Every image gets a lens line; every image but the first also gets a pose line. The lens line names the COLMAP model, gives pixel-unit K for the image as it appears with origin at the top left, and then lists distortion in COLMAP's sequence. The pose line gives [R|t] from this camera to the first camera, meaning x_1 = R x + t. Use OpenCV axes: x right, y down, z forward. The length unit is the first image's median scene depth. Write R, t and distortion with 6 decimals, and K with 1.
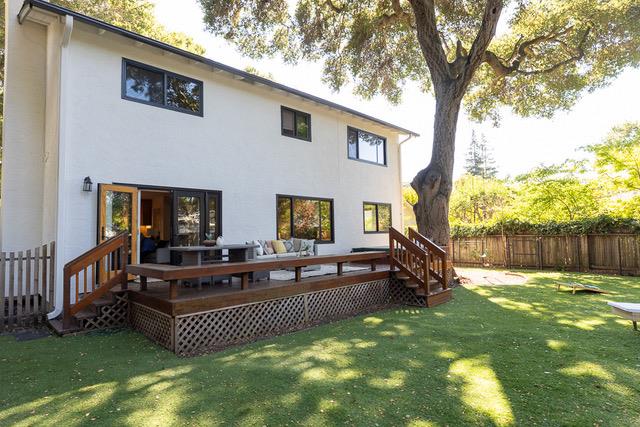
lens RADIAL K [[342.7, 0, 320.7], [0, 342.7, 215.7], [0, 0, 1]] dist [0.002511, 0.000906]
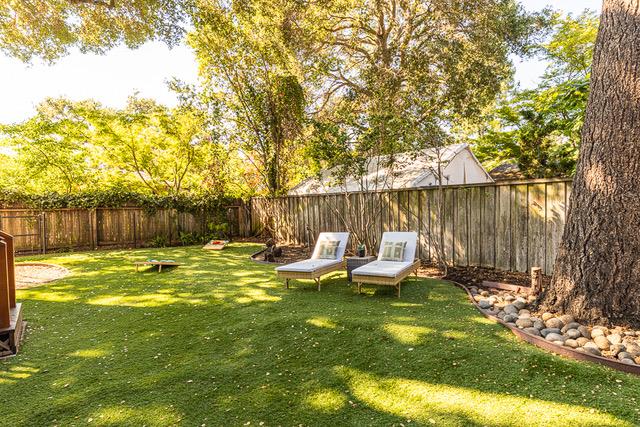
lens RADIAL K [[342.7, 0, 335.9], [0, 342.7, 211.4], [0, 0, 1]] dist [0.002511, 0.000906]
pose [[0.104300, -0.011759, 0.994476, -0.060869], [-0.043633, 0.998913, 0.016388, 0.019553], [-0.993588, -0.045102, 0.103673, 0.260478]]
